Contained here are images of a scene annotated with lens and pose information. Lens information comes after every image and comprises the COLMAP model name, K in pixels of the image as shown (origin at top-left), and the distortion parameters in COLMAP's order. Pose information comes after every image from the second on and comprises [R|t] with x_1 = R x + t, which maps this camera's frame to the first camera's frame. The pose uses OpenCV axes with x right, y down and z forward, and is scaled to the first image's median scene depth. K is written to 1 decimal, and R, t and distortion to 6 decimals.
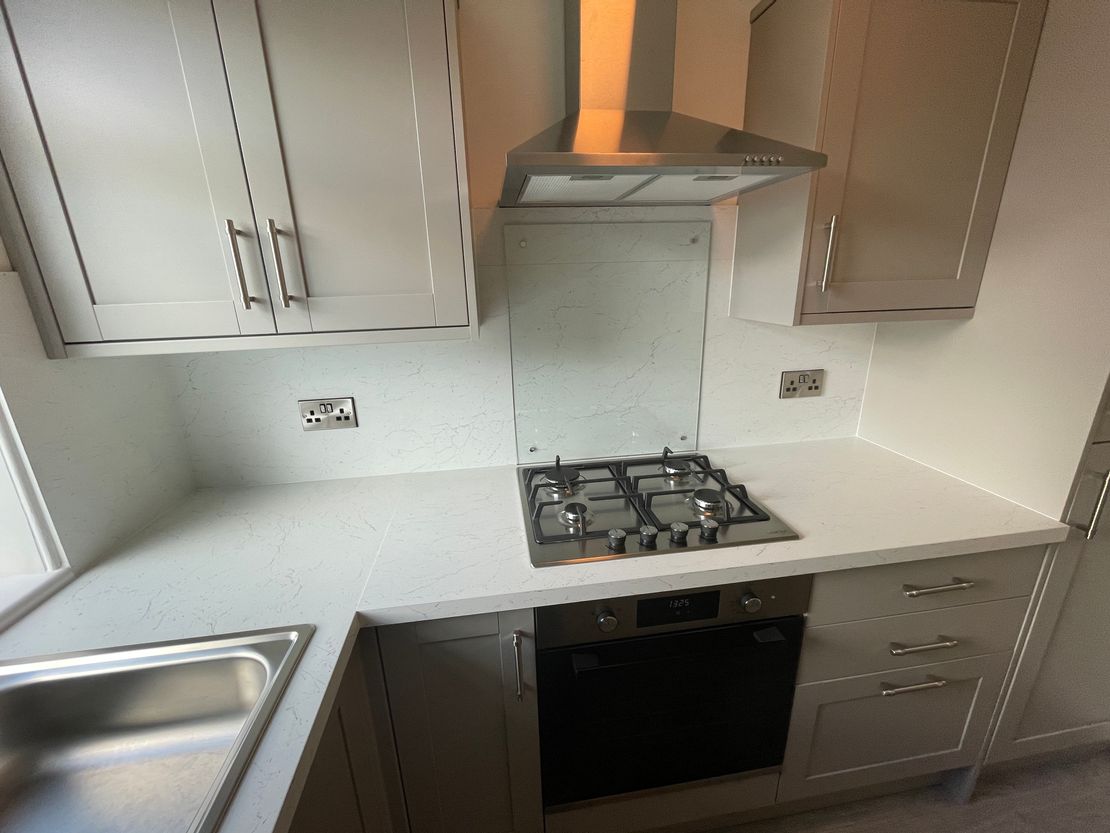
lens RADIAL K [[467.4, 0, 554.3], [0, 467.4, 433.6], [0, 0, 1]] dist [-0.010458, -0.000015]
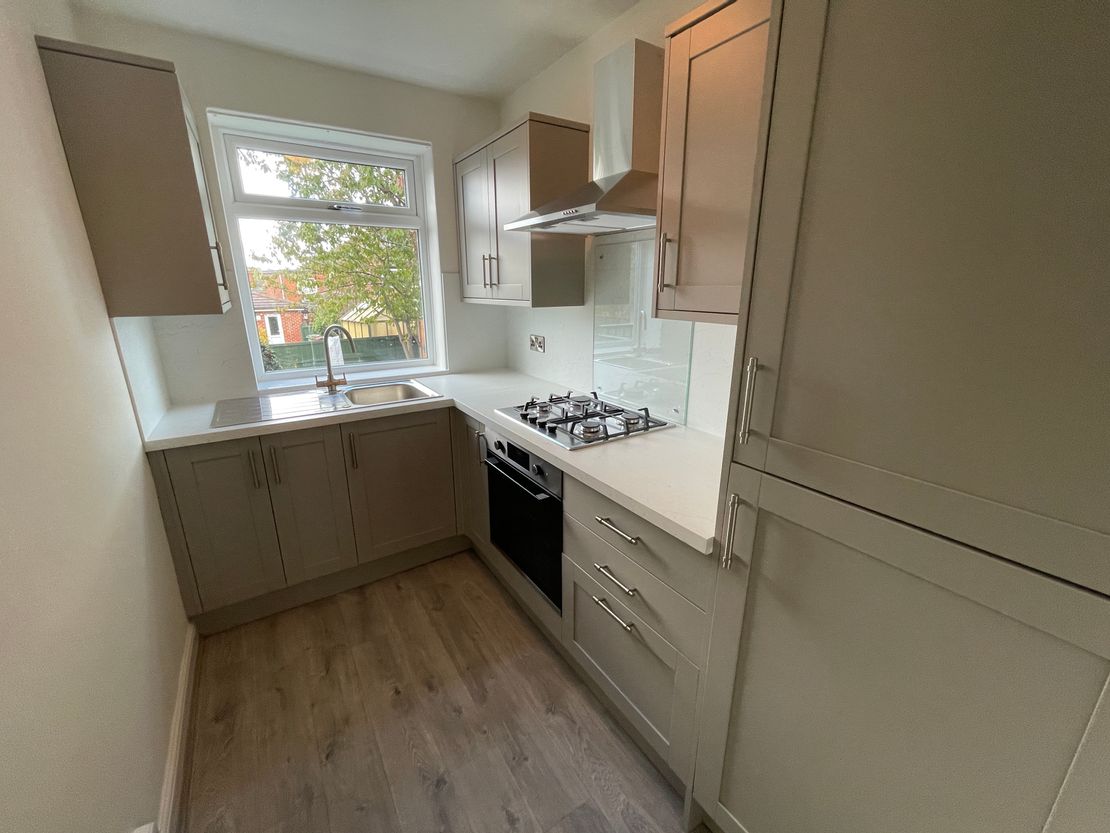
lens RADIAL K [[453.5, 0, 553.9], [0, 453.5, 413.6], [0, 0, 1]] dist [-0.000824, -0.000080]
pose [[0.417446, 0.277403, -0.865324, 1.584023], [-0.280313, 0.945135, 0.167761, -0.111319], [0.864386, 0.172530, 0.472303, 0.198829]]
